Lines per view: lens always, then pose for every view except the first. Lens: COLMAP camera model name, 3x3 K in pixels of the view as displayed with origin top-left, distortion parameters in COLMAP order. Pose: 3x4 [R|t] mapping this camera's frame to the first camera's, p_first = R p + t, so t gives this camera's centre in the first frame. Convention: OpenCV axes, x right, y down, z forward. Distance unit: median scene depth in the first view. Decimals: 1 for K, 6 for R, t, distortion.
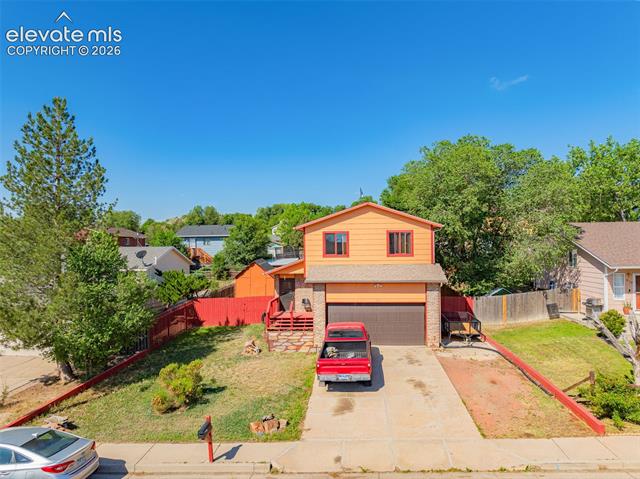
lens RADIAL K [[434.1, 0, 321.9], [0, 434.1, 240.1], [0, 0, 1]] dist [-0.002777, 0.000003]
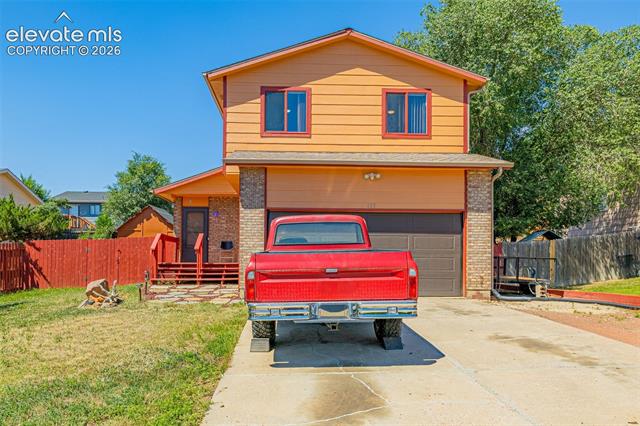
lens RADIAL K [[565.3, 0, 319.9], [0, 565.3, 213.0], [0, 0, 1]] dist [0.043426, -0.005039]
pose [[0.993071, 0.018868, 0.115993, -0.004633], [-0.018796, 0.999822, -0.001712, 0.150346], [-0.116005, -0.000480, 0.993249, 0.362771]]
